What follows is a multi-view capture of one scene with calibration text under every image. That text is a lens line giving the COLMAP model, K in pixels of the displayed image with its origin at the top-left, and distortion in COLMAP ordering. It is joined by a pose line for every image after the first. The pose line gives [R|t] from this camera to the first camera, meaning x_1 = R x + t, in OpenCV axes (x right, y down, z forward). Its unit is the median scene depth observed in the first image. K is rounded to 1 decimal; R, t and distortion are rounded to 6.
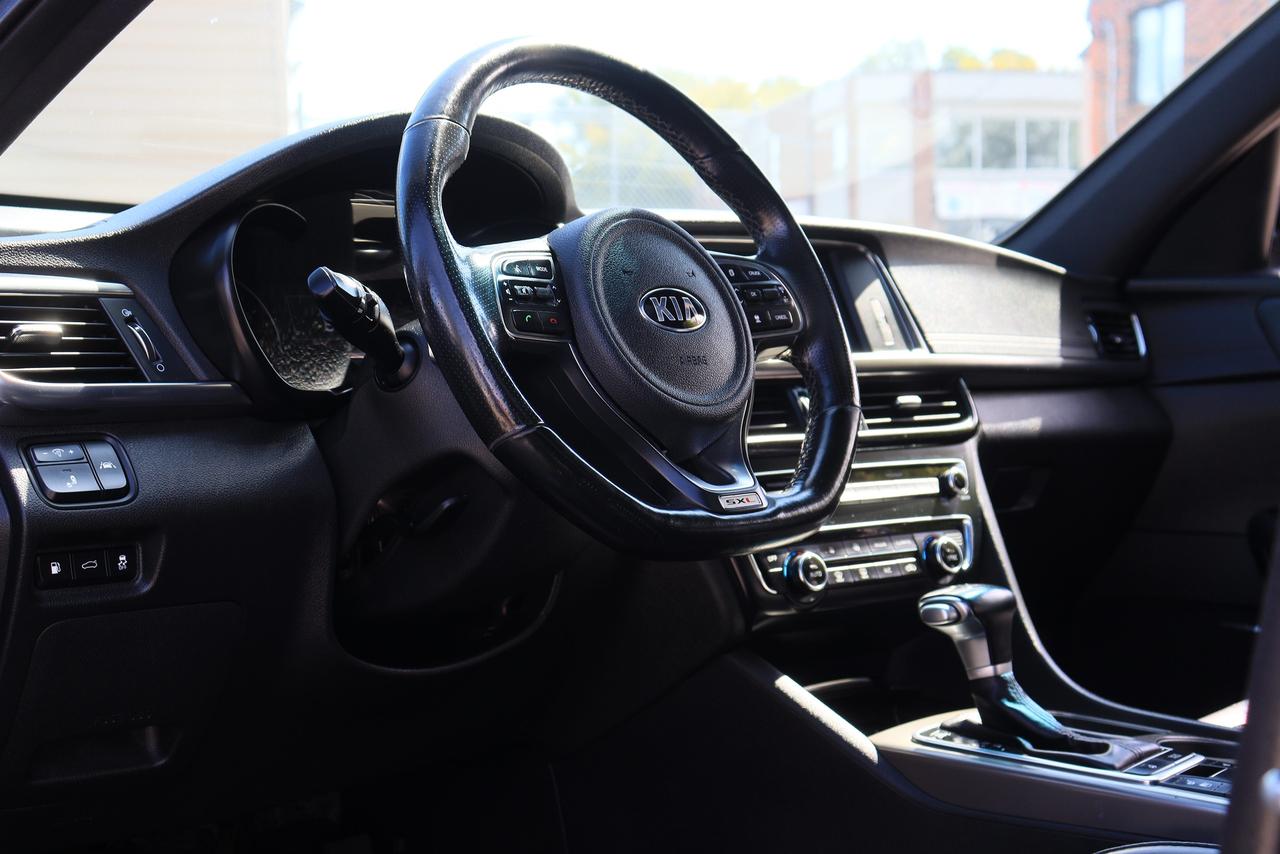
lens RADIAL K [[1983.1, 0, 642.9], [0, 1983.1, 425.0], [0, 0, 1]] dist [0.218746, 0.000000]
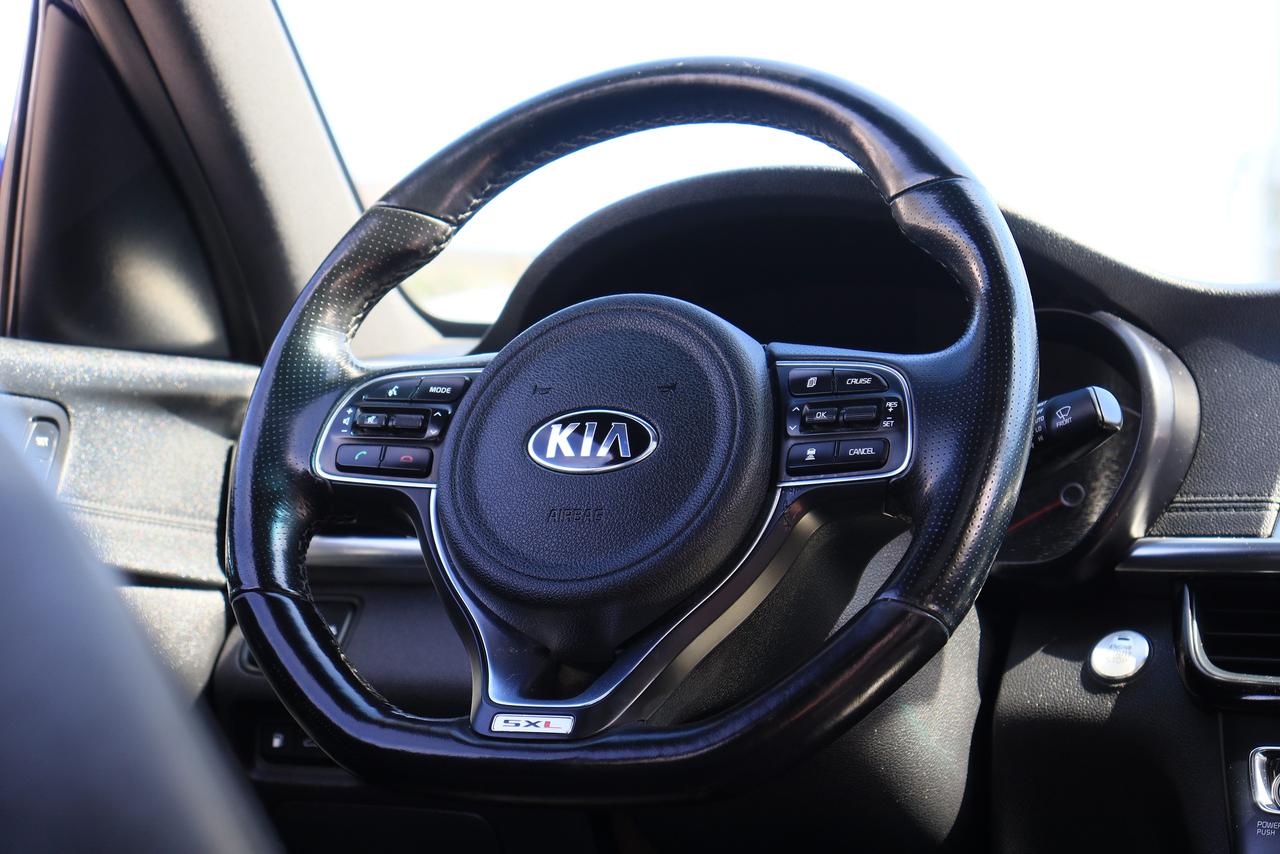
lens RADIAL K [[3150.3, 0, 633.6], [0, 3150.3, 425.0], [0, 0, 1]] dist [0.451085, 0.000000]
pose [[0.275126, -0.026496, -0.961043, 0.834813], [-0.058745, 0.997289, -0.044313, -0.012757], [0.959612, 0.068648, 0.272824, 0.565715]]
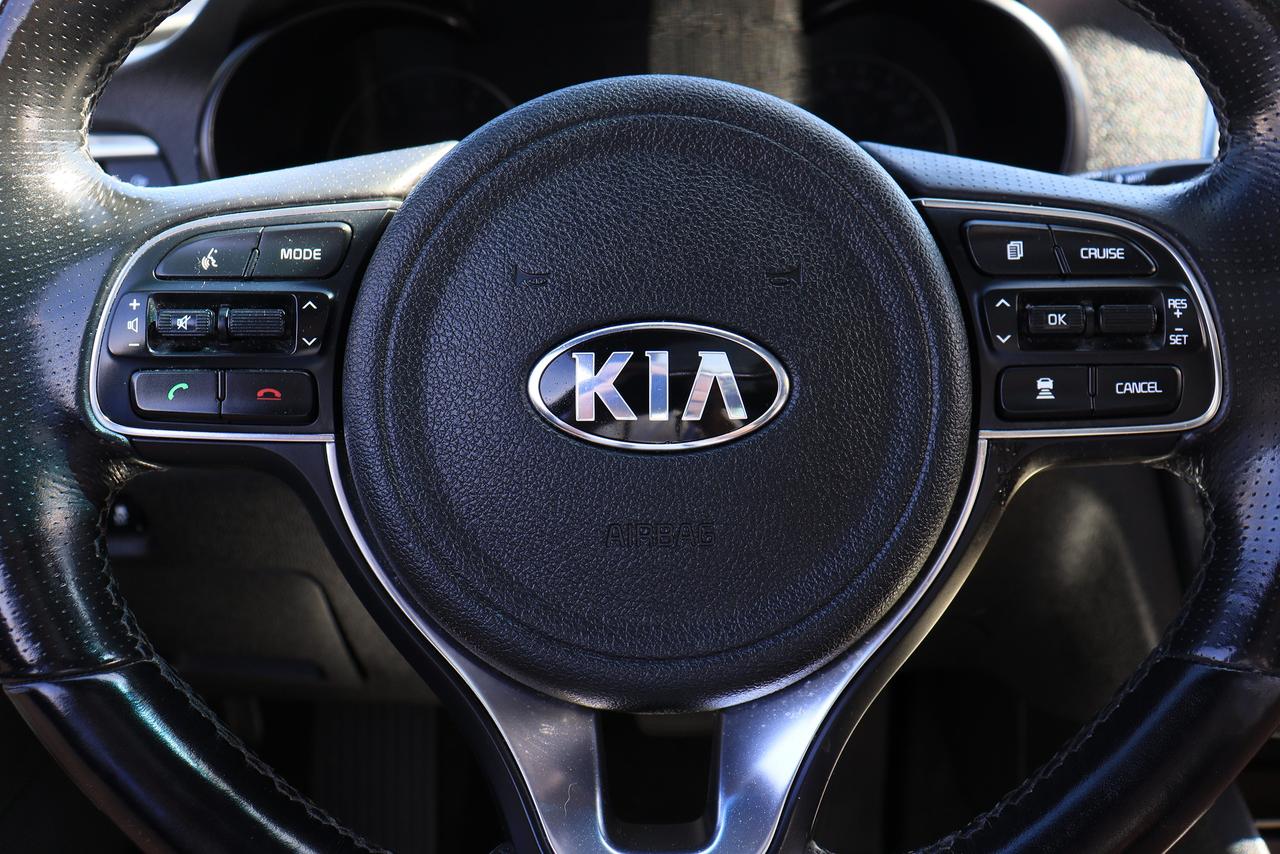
lens RADIAL K [[1186.6, 0, 636.7], [0, 1186.6, 422.7], [0, 0, 1]] dist [-0.095694, 0.000000]
pose [[0.668185, 0.309228, -0.676688, 0.132307], [-0.042748, 0.923987, 0.380027, -0.107357], [0.742766, -0.225001, 0.630614, 0.672145]]
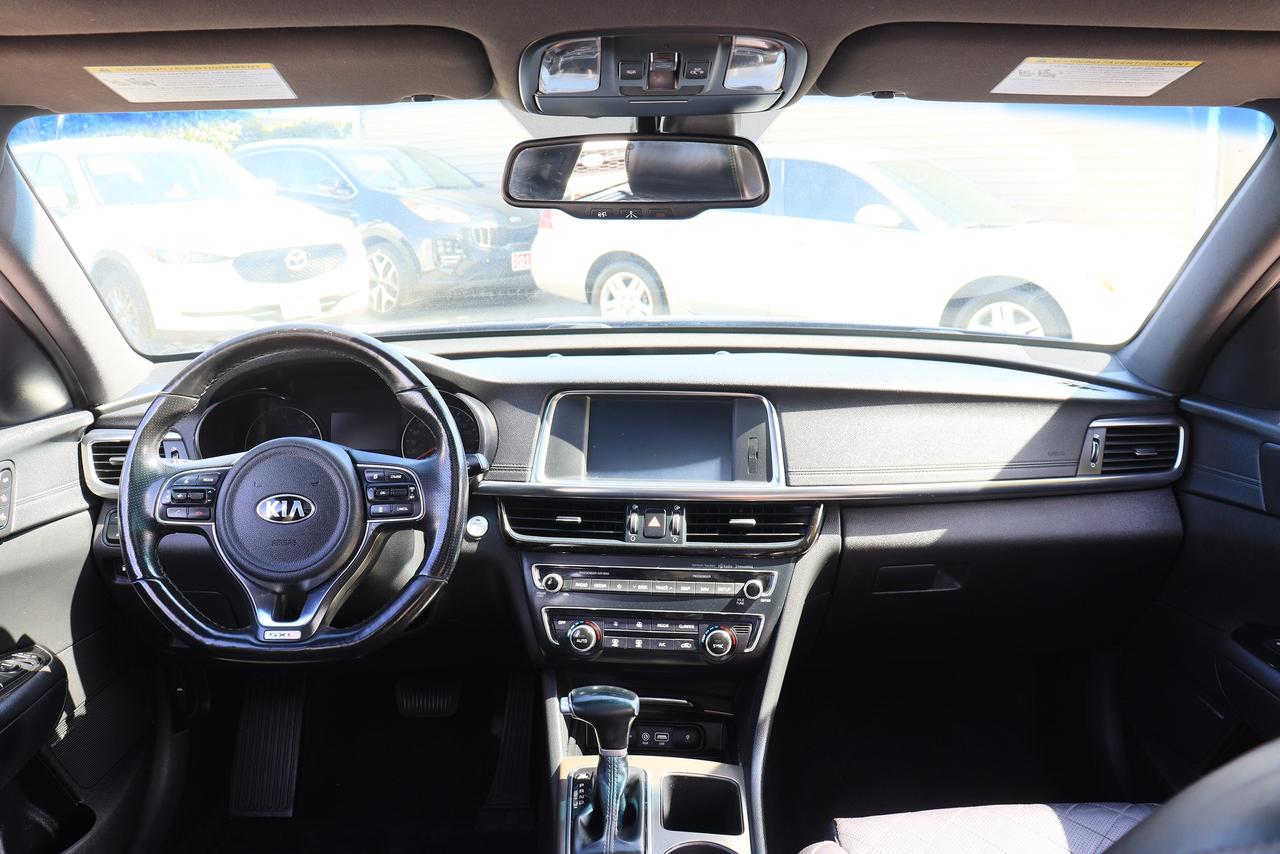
lens RADIAL K [[1087.7, 0, 644.1], [0, 1087.7, 427.7], [0, 0, 1]] dist [-0.159476, 0.109501]
pose [[0.683515, 0.173603, -0.708992, 0.655958], [-0.029015, 0.977000, 0.211254, -0.250624], [0.729360, -0.123824, 0.672831, 0.496576]]
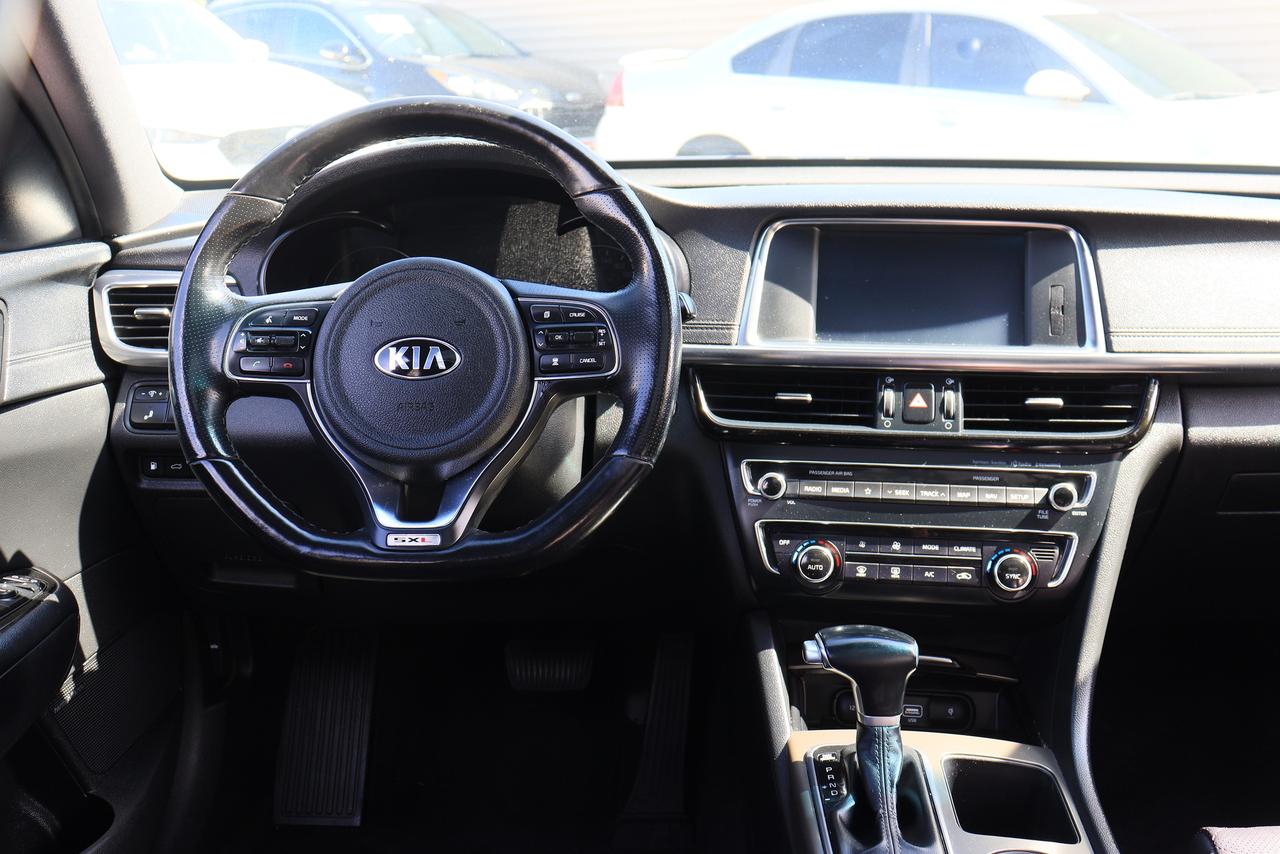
lens RADIAL K [[1348.5, 0, 640.9], [0, 1348.5, 427.6], [0, 0, 1]] dist [-0.076006, 0.000000]
pose [[0.647668, 0.206666, -0.733359, 0.525276], [-0.030739, 0.968815, 0.245871, -0.166414], [0.761302, -0.136700, 0.633823, 0.478018]]
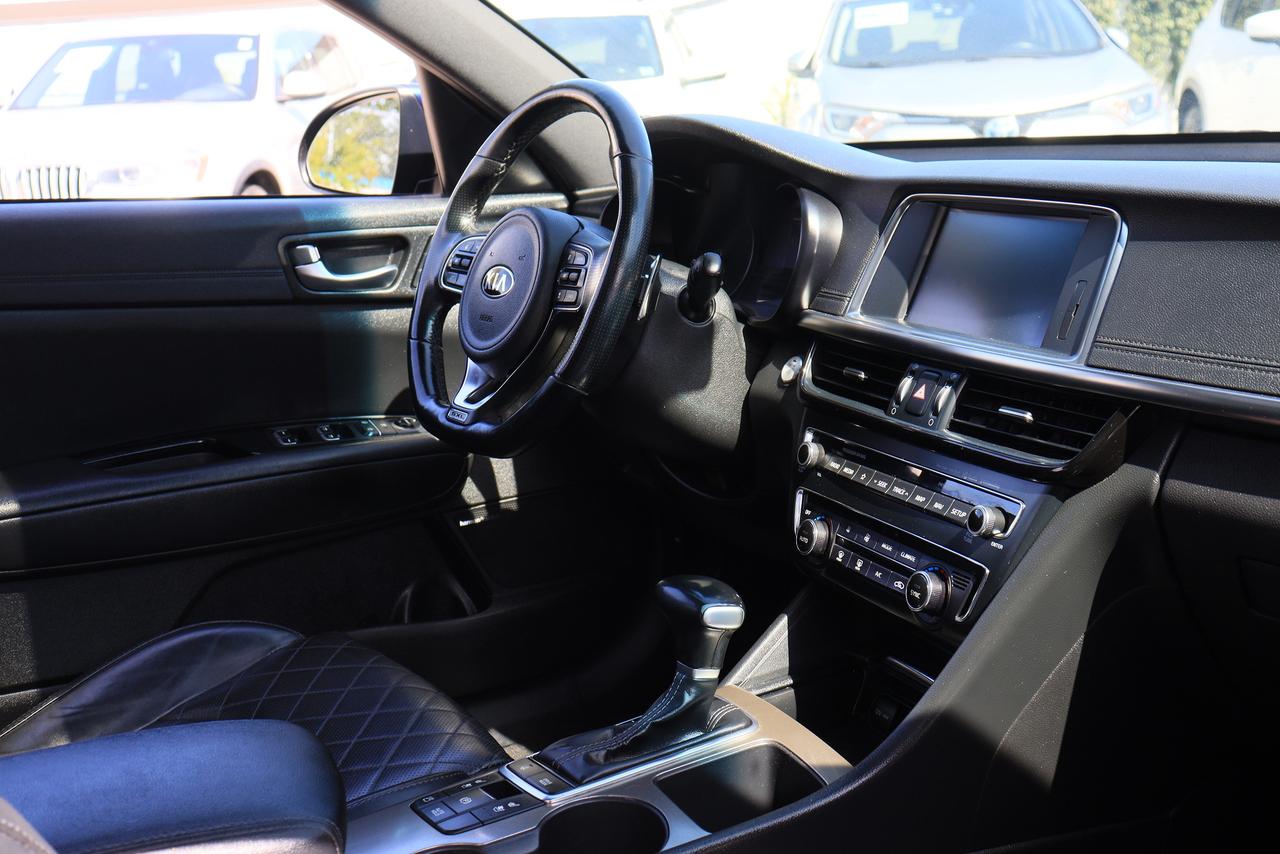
lens RADIAL K [[1472.7, 0, 638.1], [0, 1472.7, 429.2], [0, 0, 1]] dist [0.019850, 0.000000]
pose [[-0.278237, 0.237828, -0.930603, 0.805671], [0.016737, 0.969914, 0.242870, -0.168954], [0.960367, 0.052000, -0.273846, 1.103980]]
